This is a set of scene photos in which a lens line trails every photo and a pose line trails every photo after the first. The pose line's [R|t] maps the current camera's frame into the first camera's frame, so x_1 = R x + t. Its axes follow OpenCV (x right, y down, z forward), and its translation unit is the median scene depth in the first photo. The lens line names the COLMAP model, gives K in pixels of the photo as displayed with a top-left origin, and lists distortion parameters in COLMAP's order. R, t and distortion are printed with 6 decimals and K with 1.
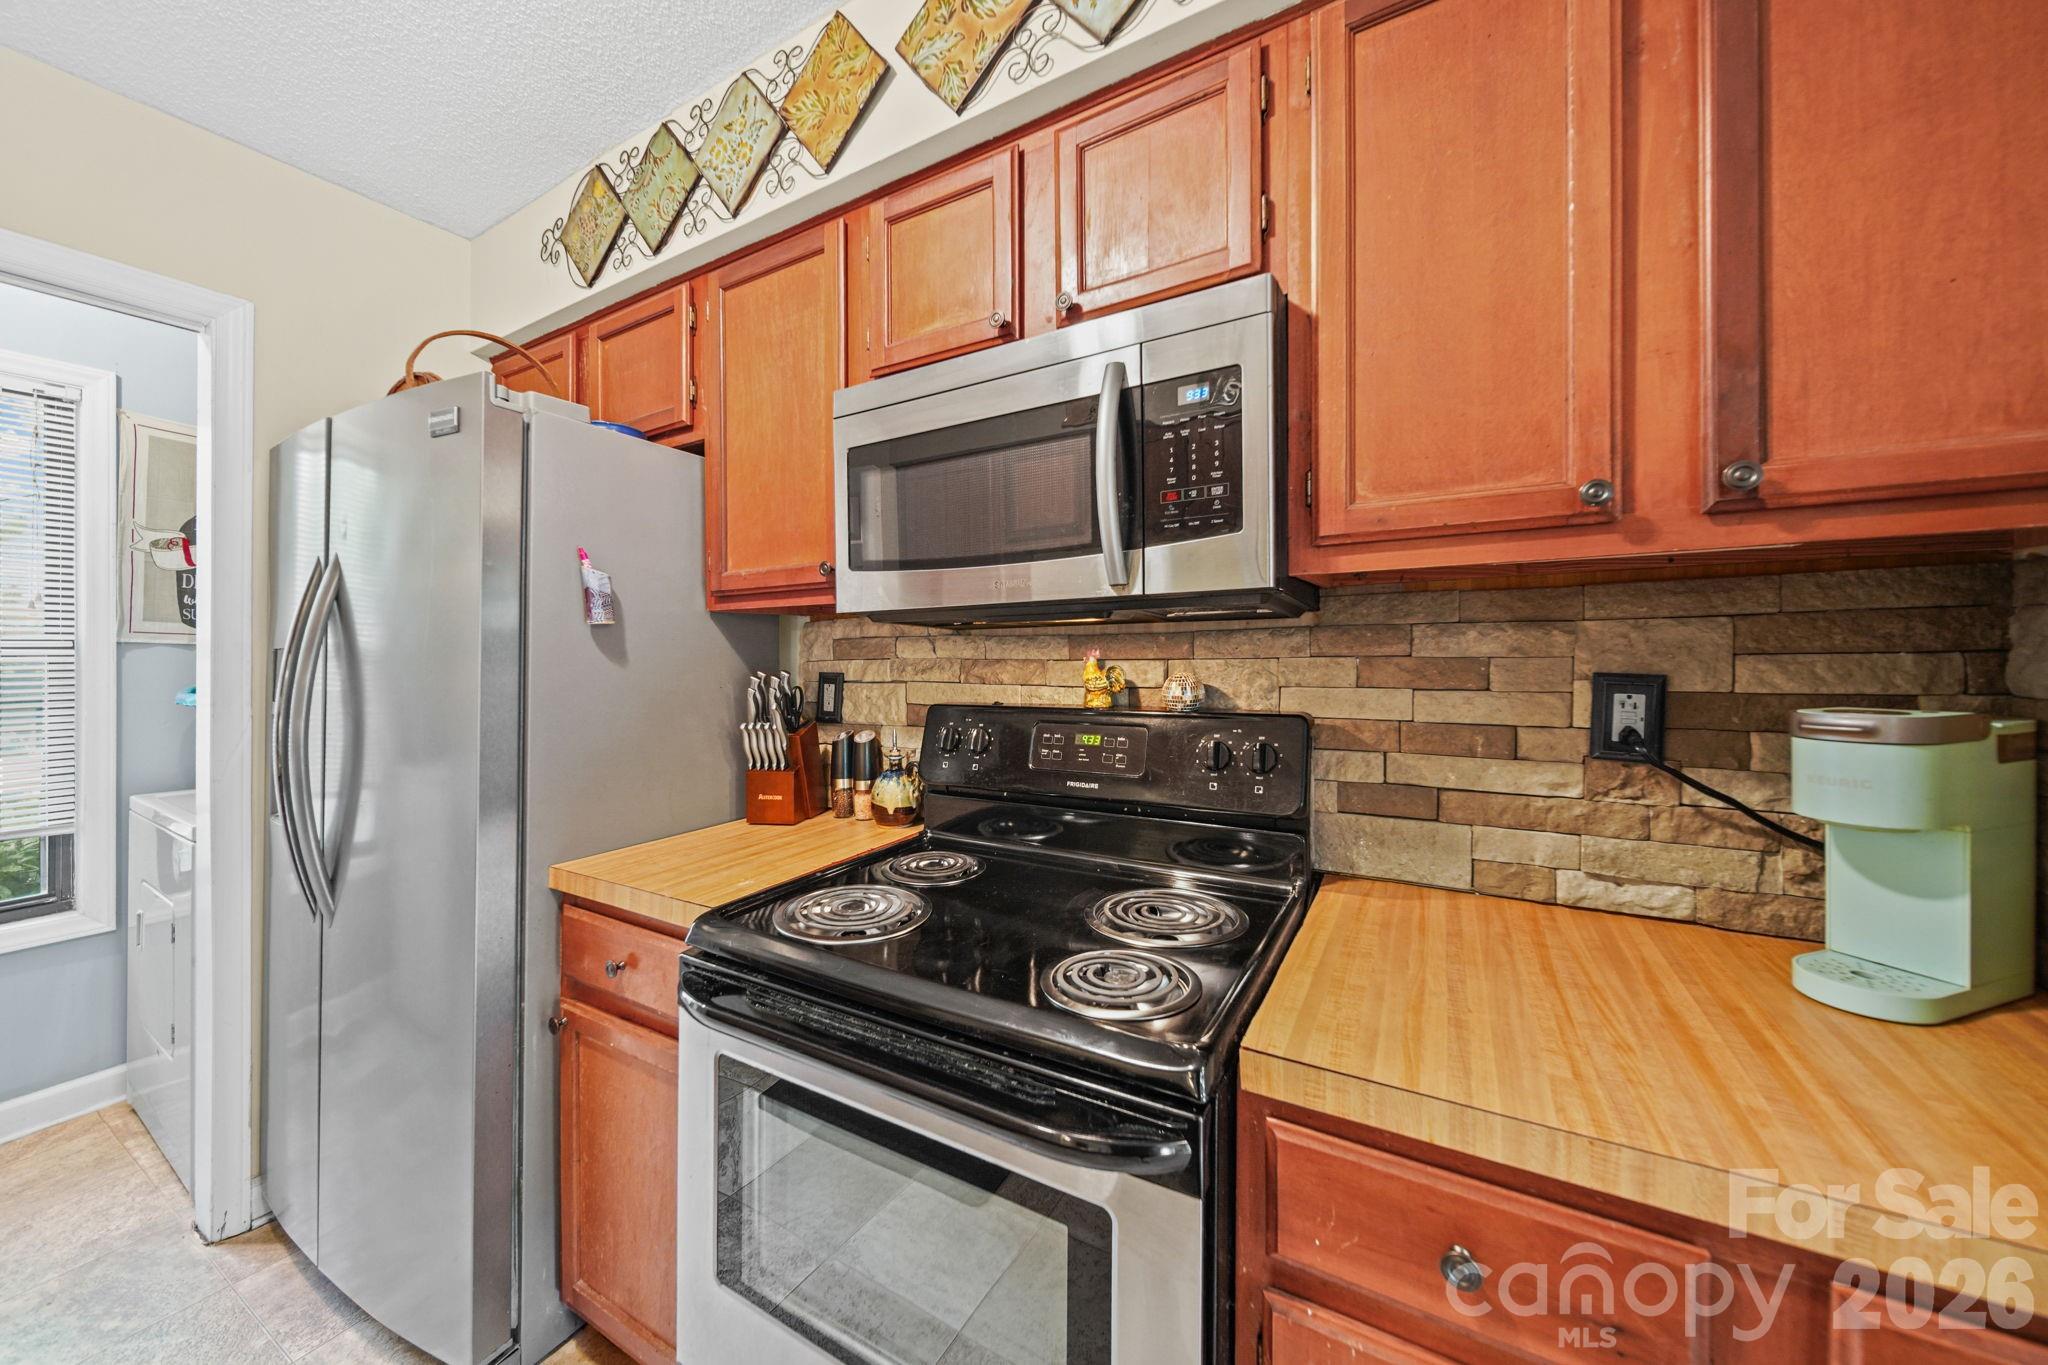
lens RADIAL K [[729.3, 0, 999.6], [0, 729.3, 656.8], [0, 0, 1]] dist [-0.001752, -0.000344]
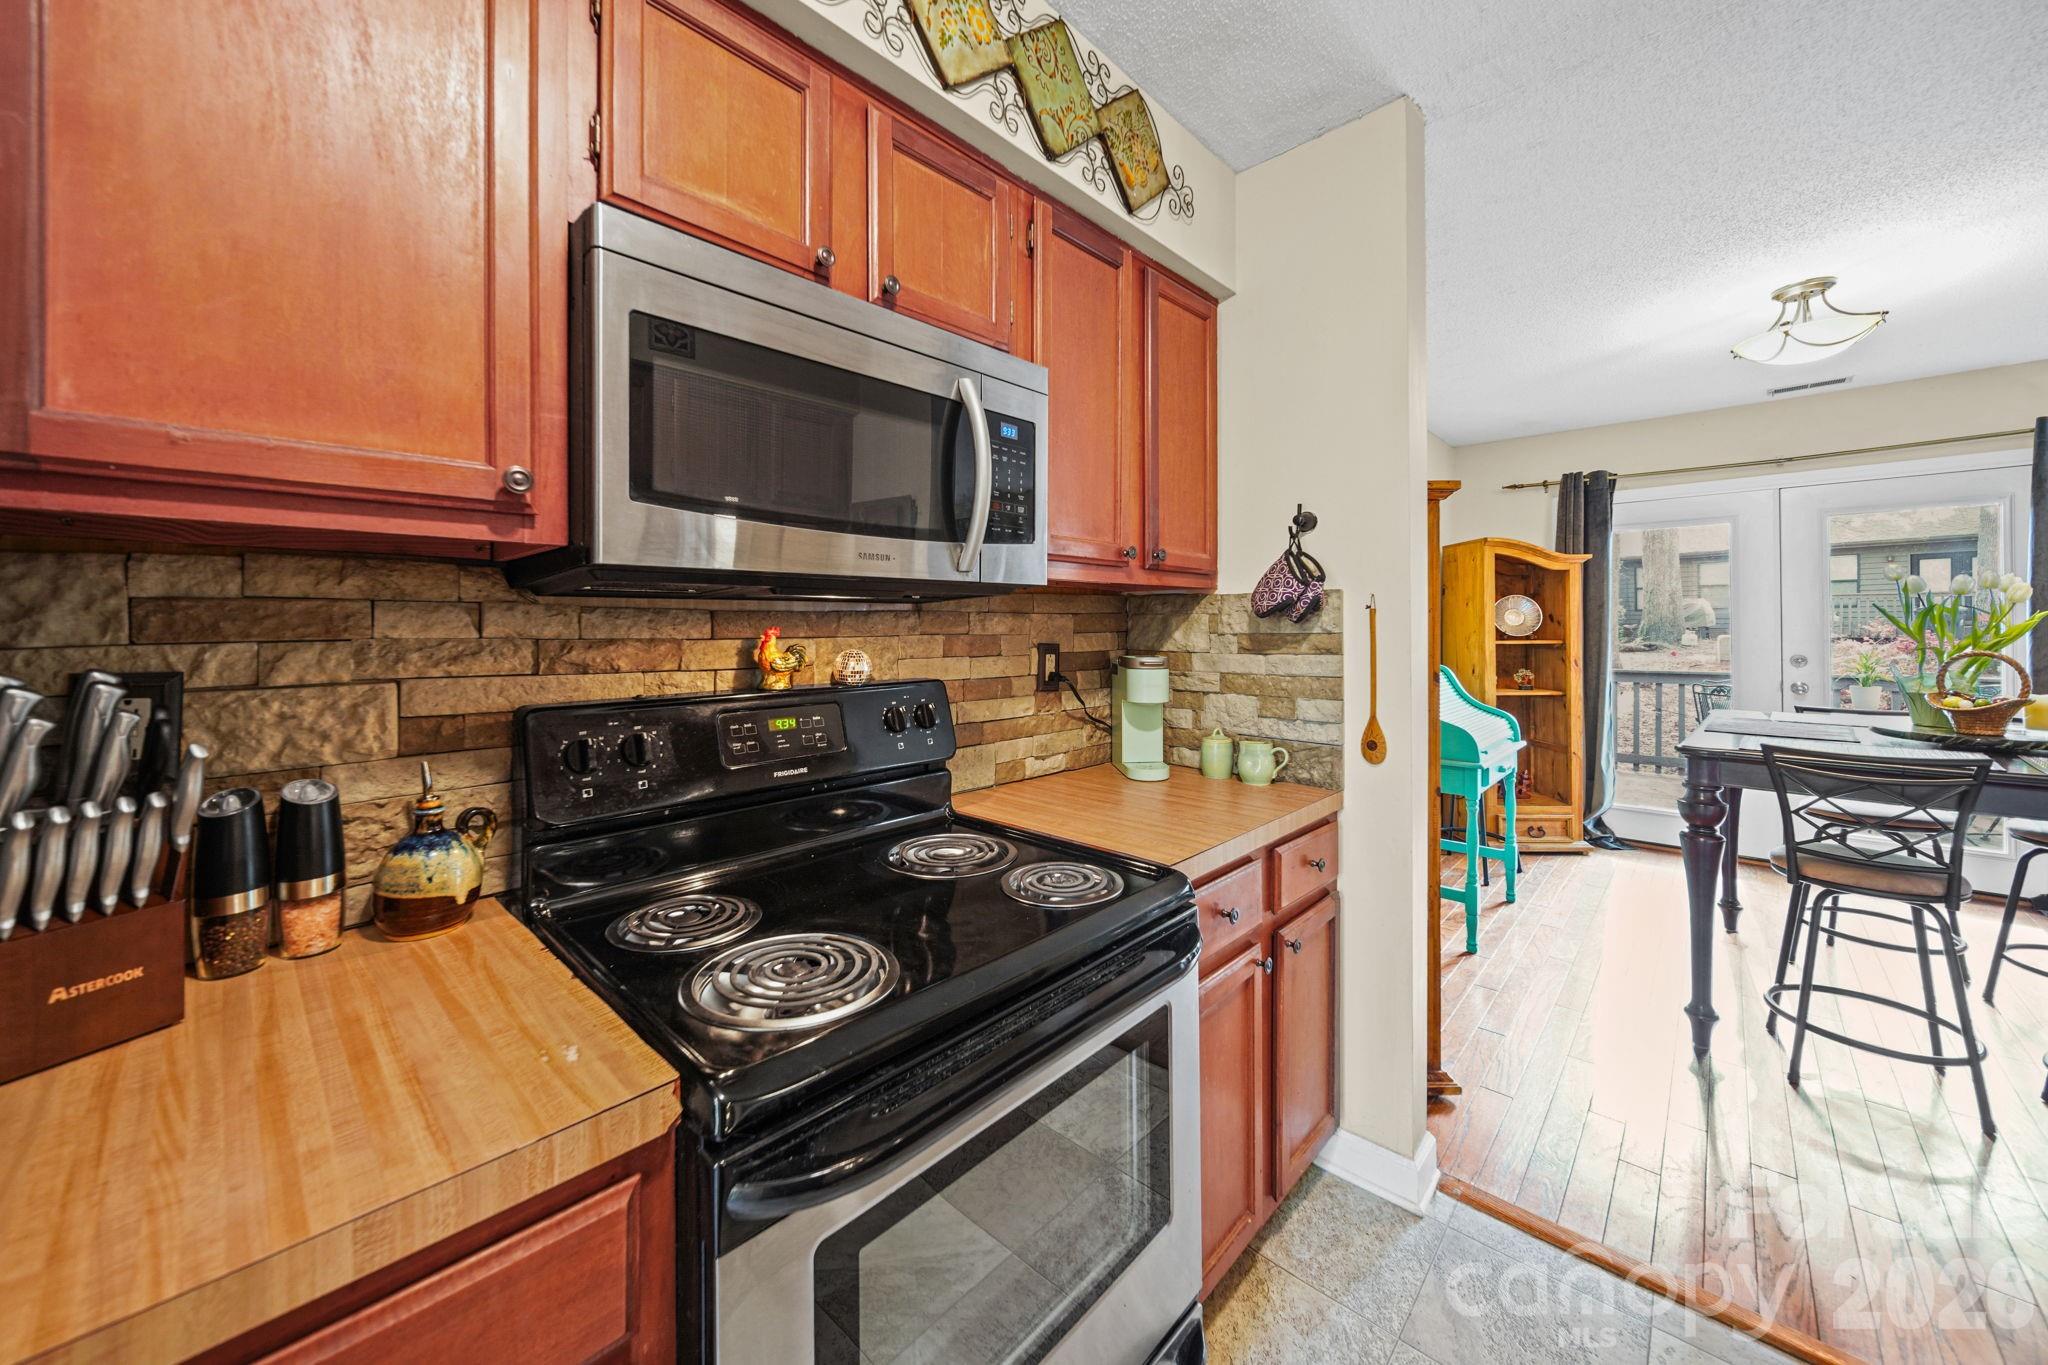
lens RADIAL K [[734.8, 0, 1011.5], [0, 734.8, 625.0], [0, 0, 1]] dist [-0.000321, 0.000001]
pose [[0.224216, 0.015221, 0.974421, -0.724698], [0.007534, 0.999821, -0.017352, 0.006139], [-0.974510, 0.011232, 0.224061, 0.503598]]
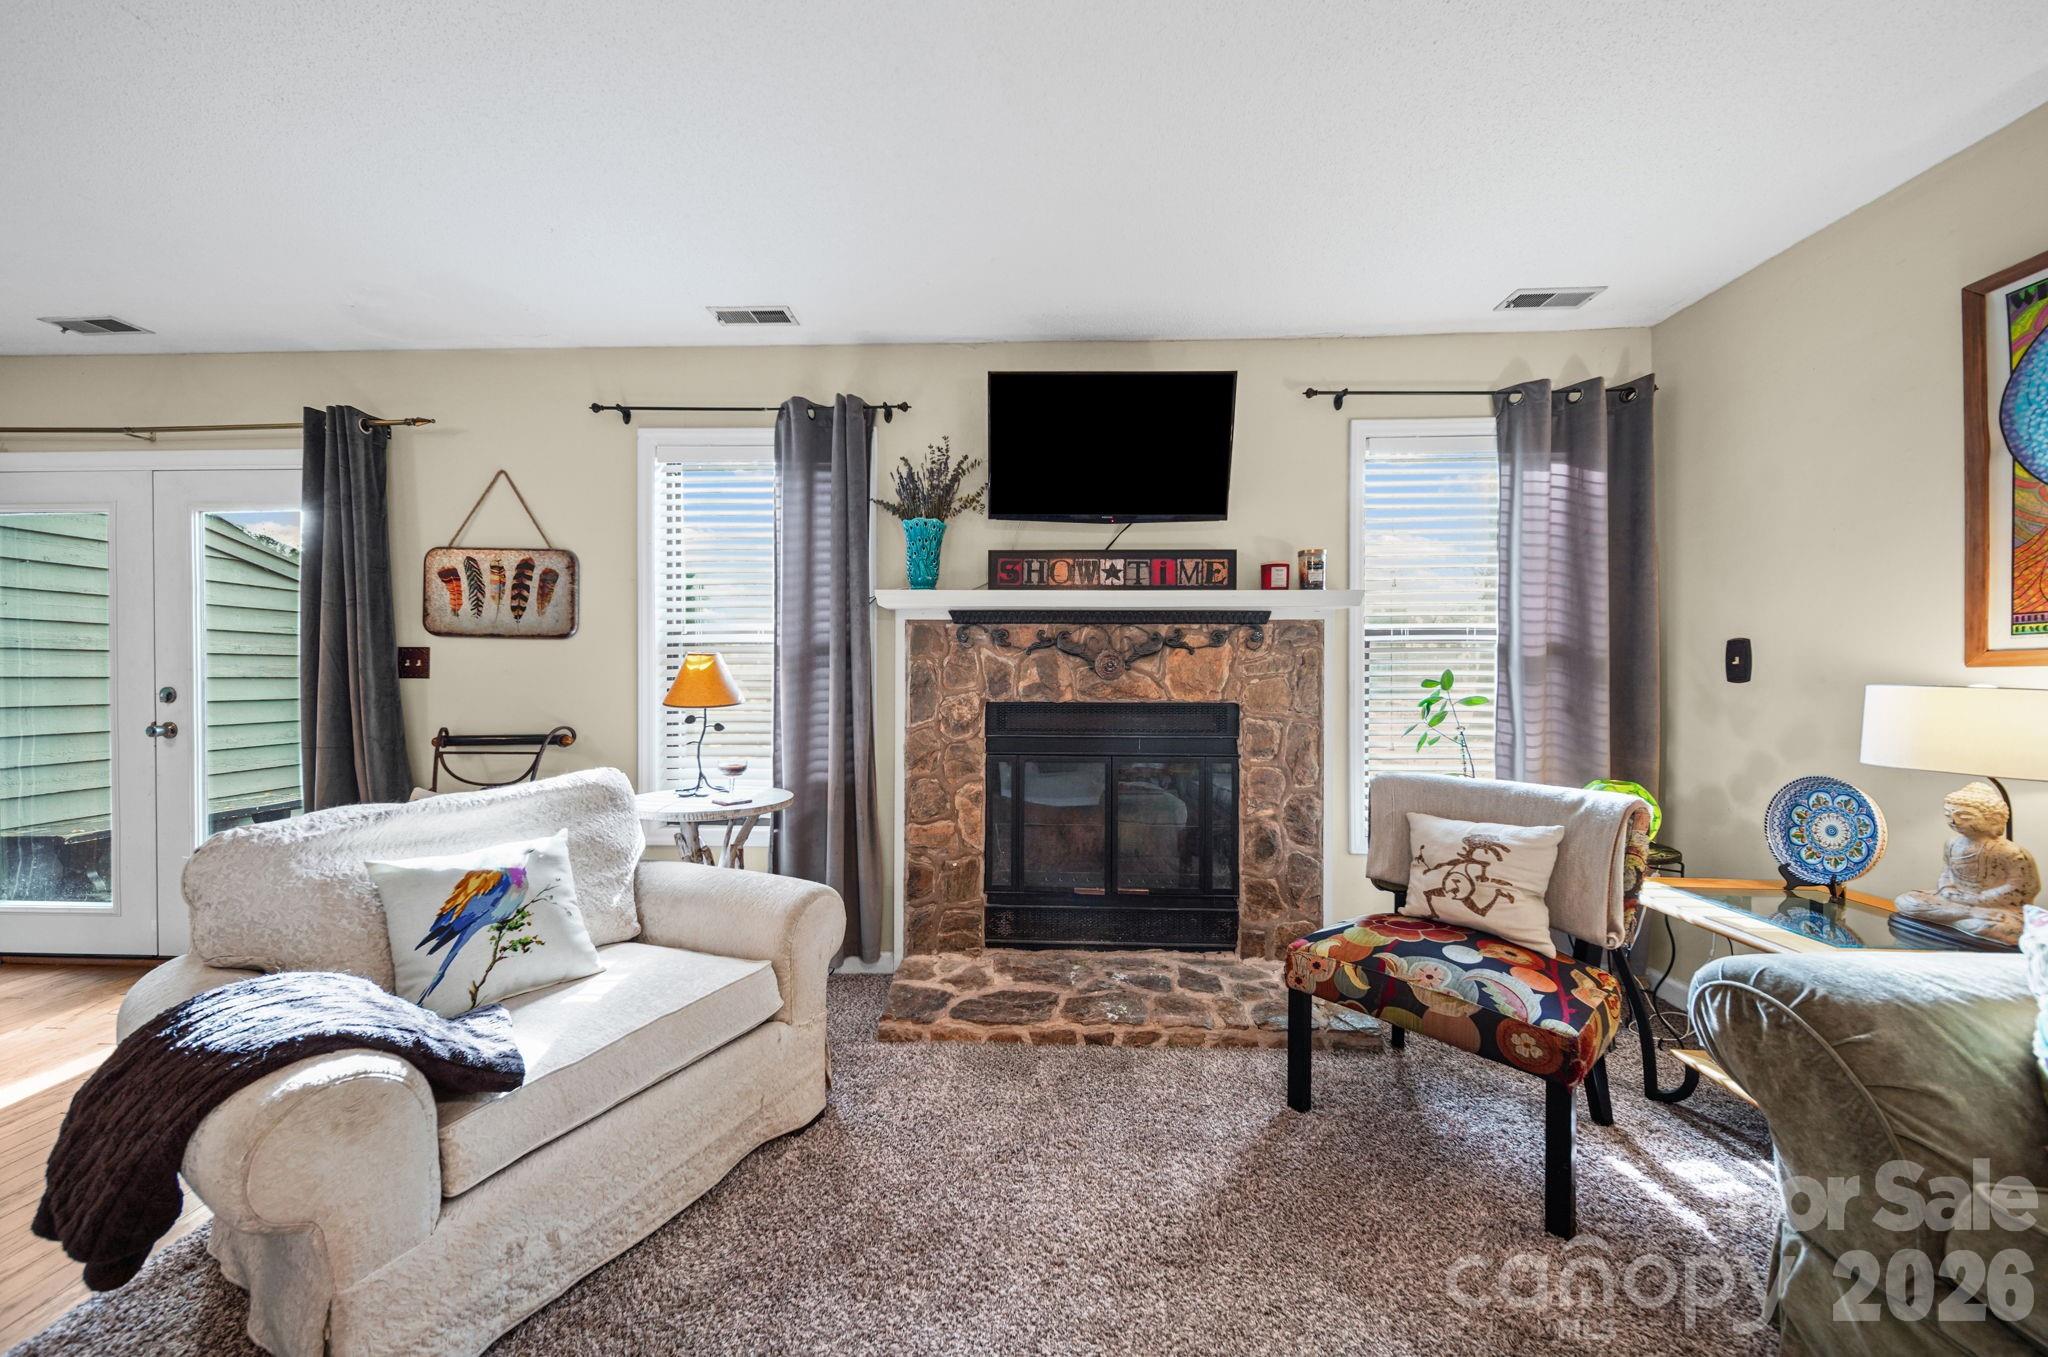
lens RADIAL K [[728.8, 0, 1010.7], [0, 728.8, 682.5], [0, 0, 1]] dist [0.008376, -0.000189]
pose [[-0.469100, 0.007657, 0.883112, -0.410284], [0.007067, 0.999963, -0.004916, 0.106864], [-0.883117, 0.003935, -0.469136, -2.963057]]
